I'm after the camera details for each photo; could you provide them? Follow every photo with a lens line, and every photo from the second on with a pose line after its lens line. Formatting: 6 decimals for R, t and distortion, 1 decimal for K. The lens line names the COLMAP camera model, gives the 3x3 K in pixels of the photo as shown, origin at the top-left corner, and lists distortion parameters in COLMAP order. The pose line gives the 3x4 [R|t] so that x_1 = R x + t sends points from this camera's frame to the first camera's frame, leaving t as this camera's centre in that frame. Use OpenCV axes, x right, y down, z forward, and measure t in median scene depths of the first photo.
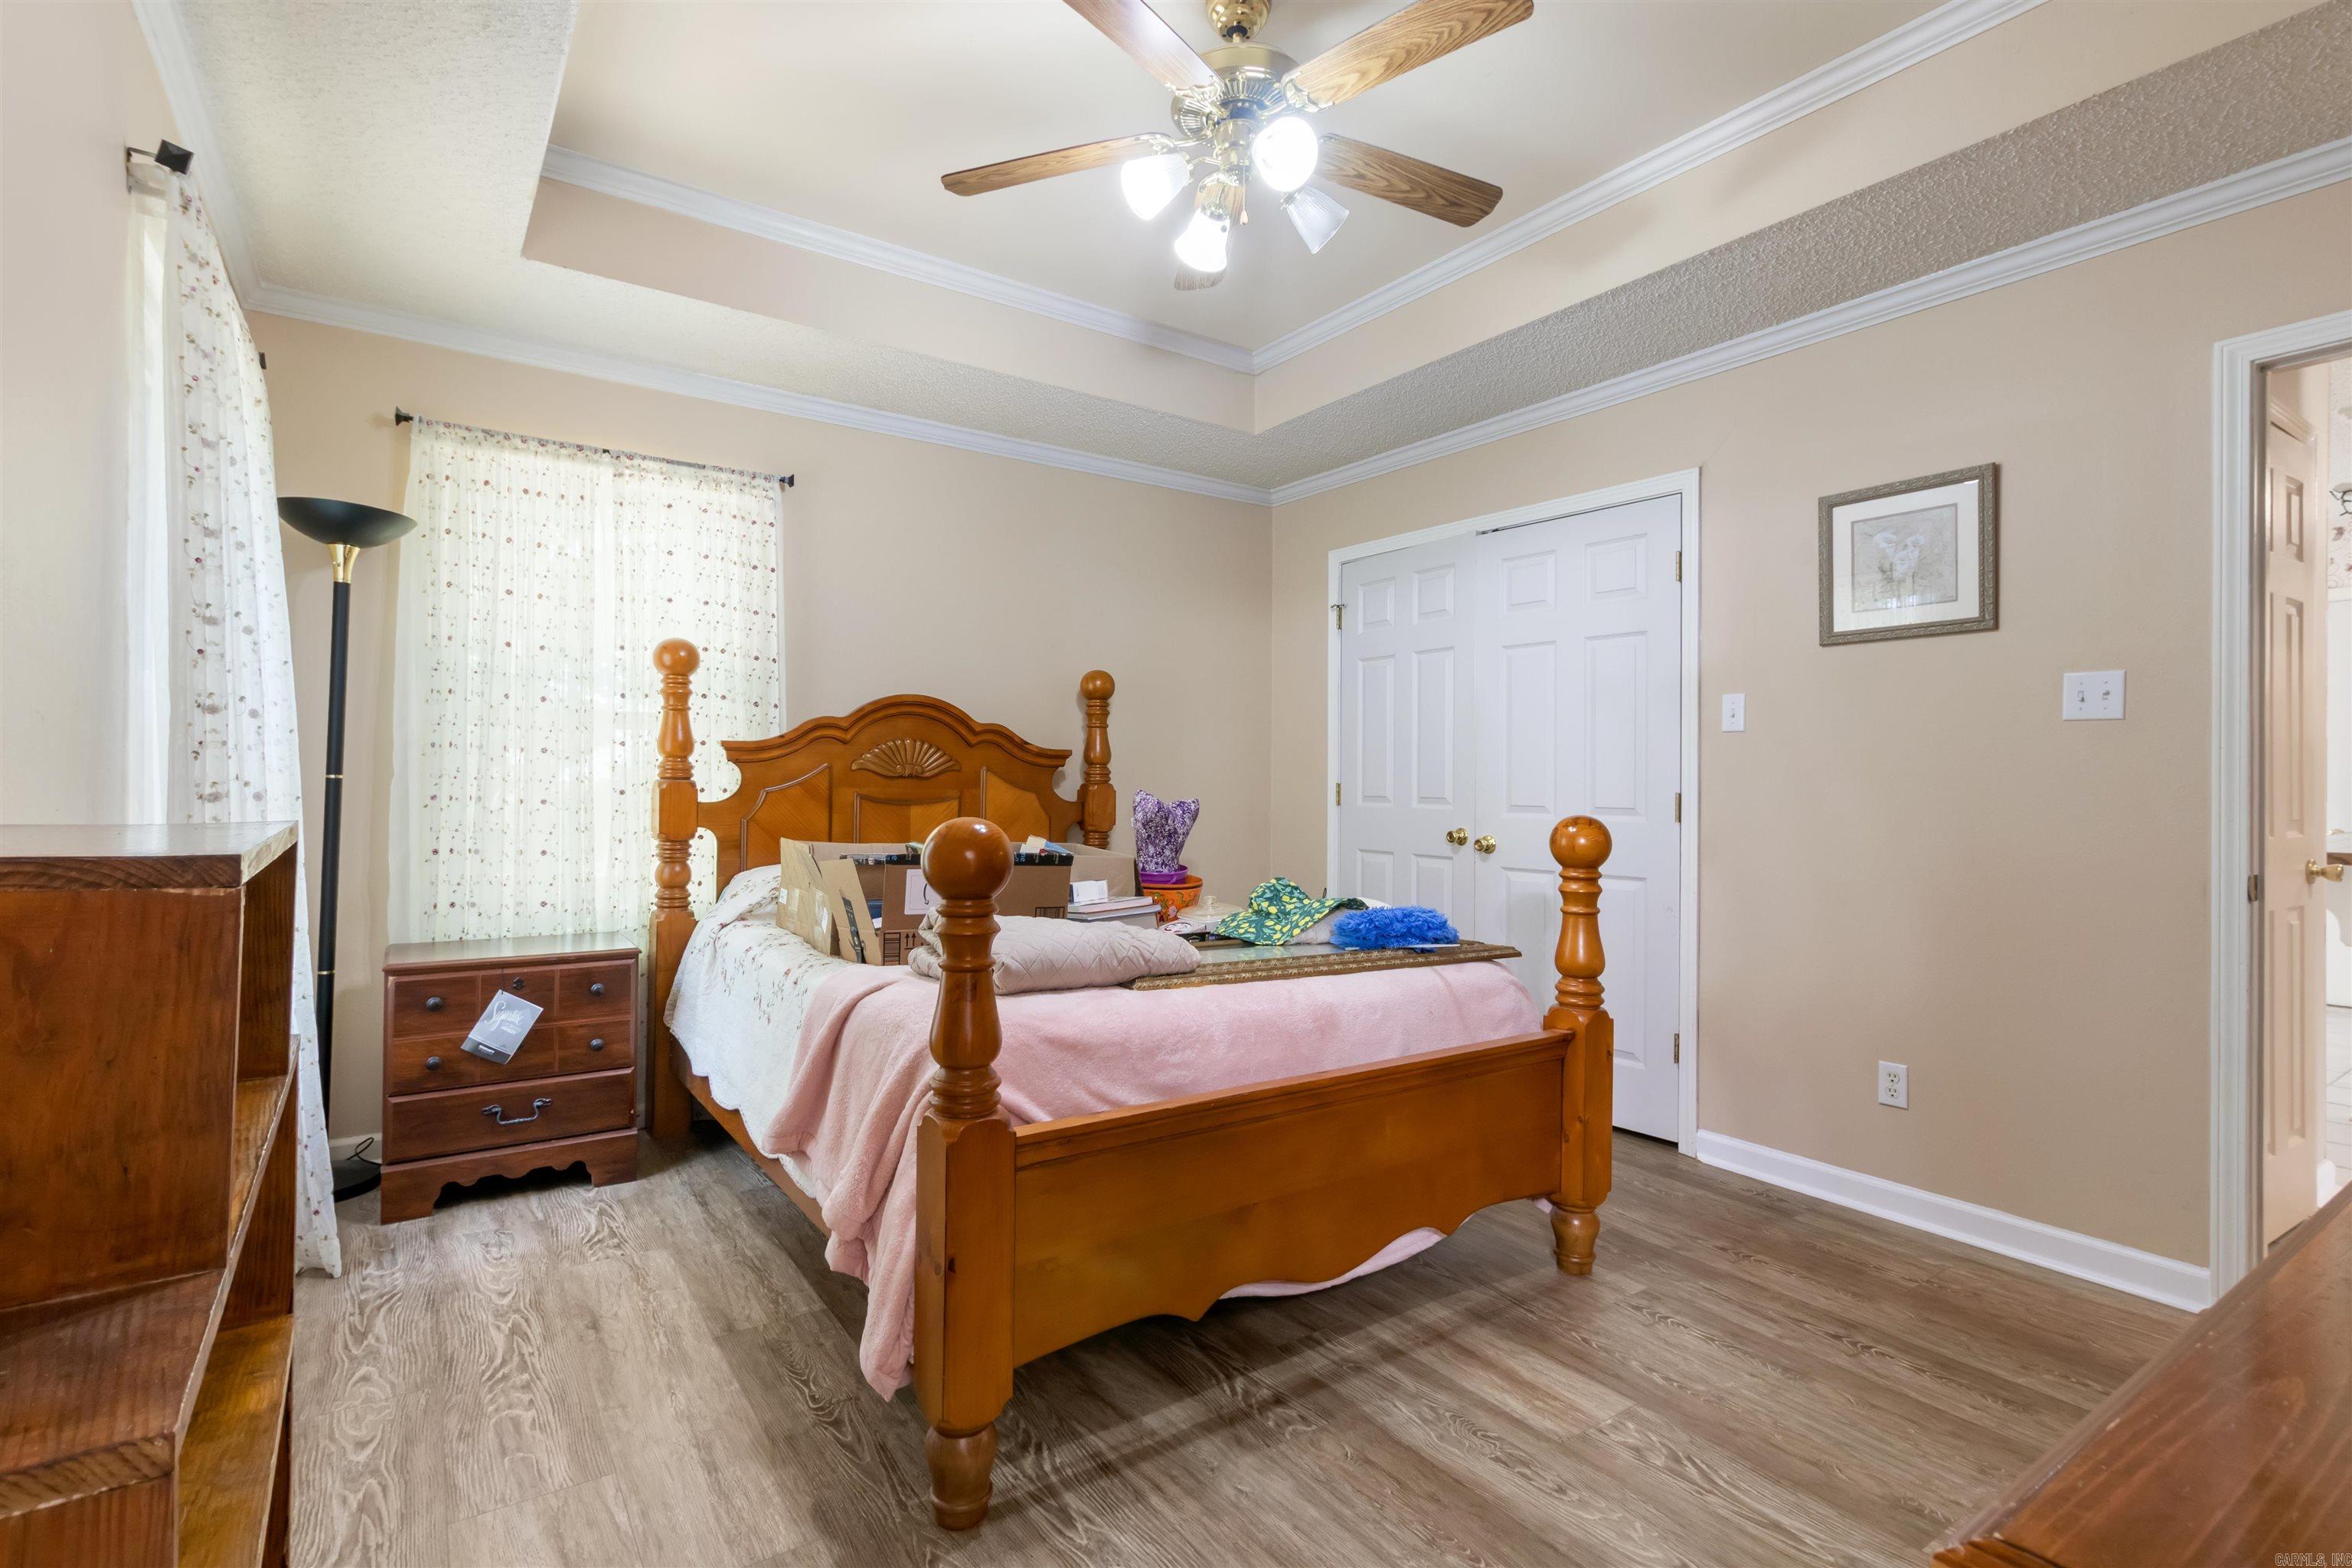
lens RADIAL K [[1095.2, 0, 1120.7], [0, 1095.2, 808.8], [0, 0, 1]] dist [-0.004413, -0.000565]
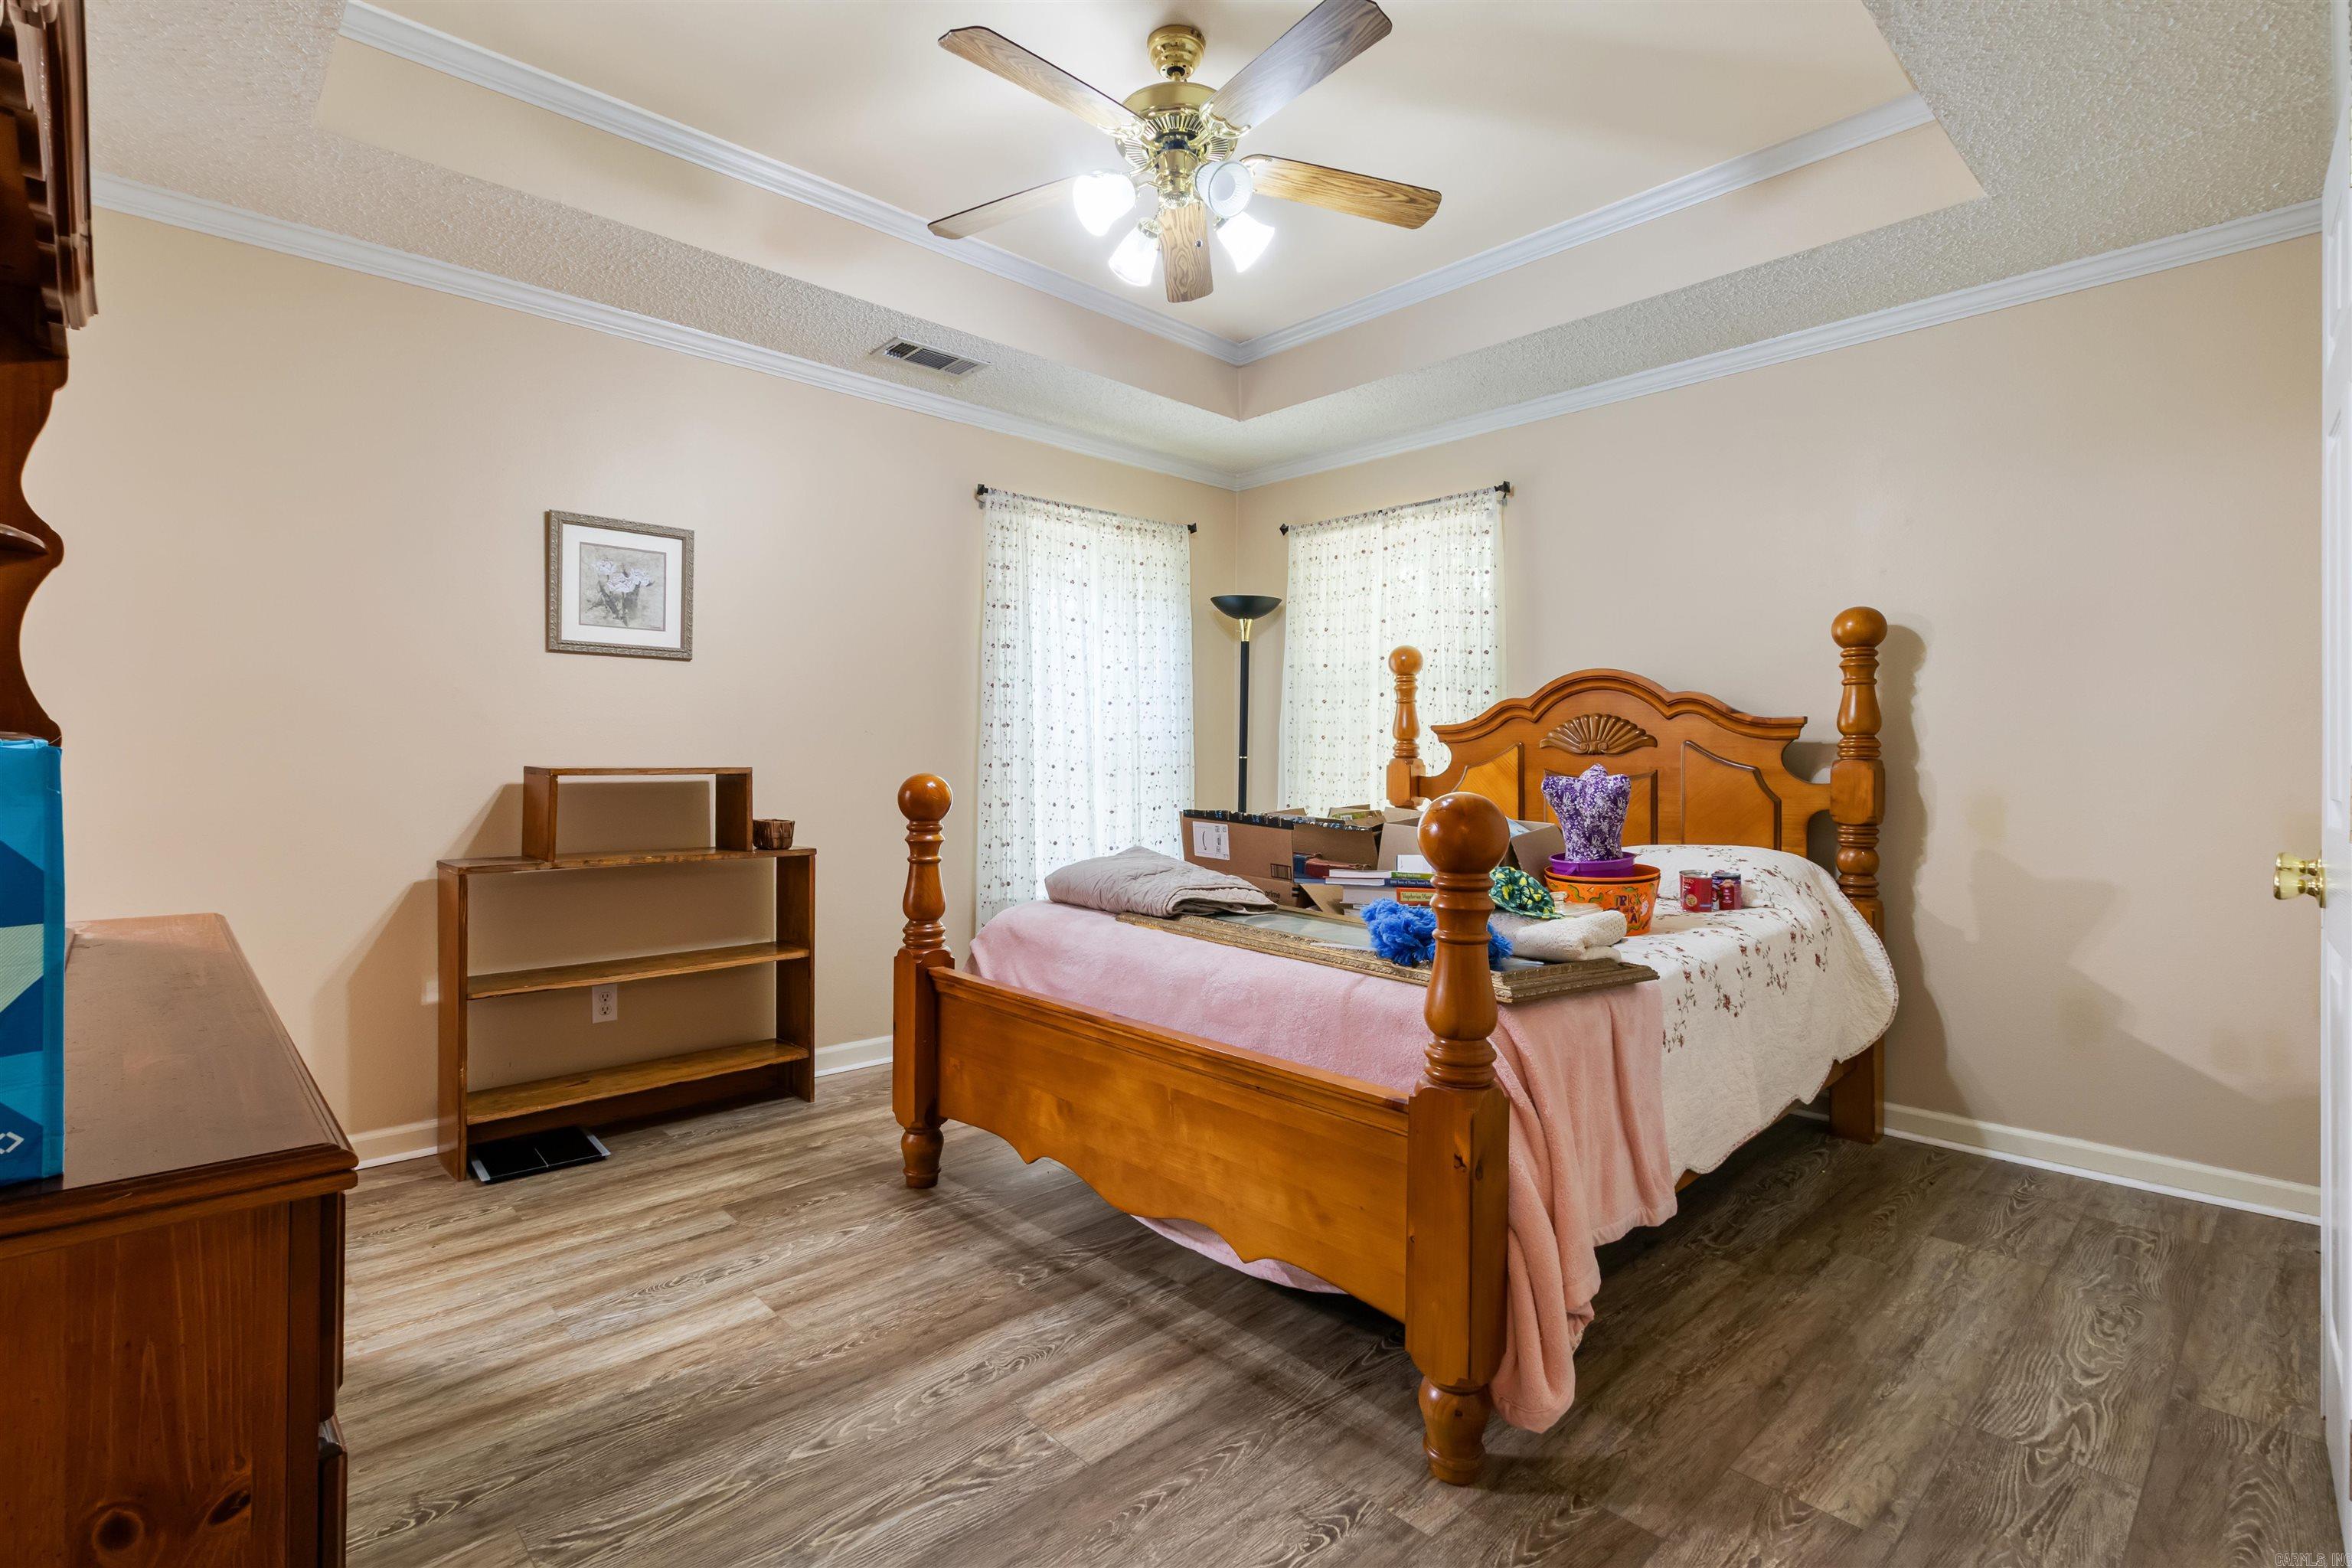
lens RADIAL K [[1092.4, 0, 1172.0], [0, 1092.4, 759.5], [0, 0, 1]] dist [-0.000716, -0.001845]
pose [[0.171626, -0.016507, -0.985024, 0.894094], [-0.039003, 0.998962, -0.023536, 0.016339], [0.984390, 0.042458, 0.170804, 0.610642]]
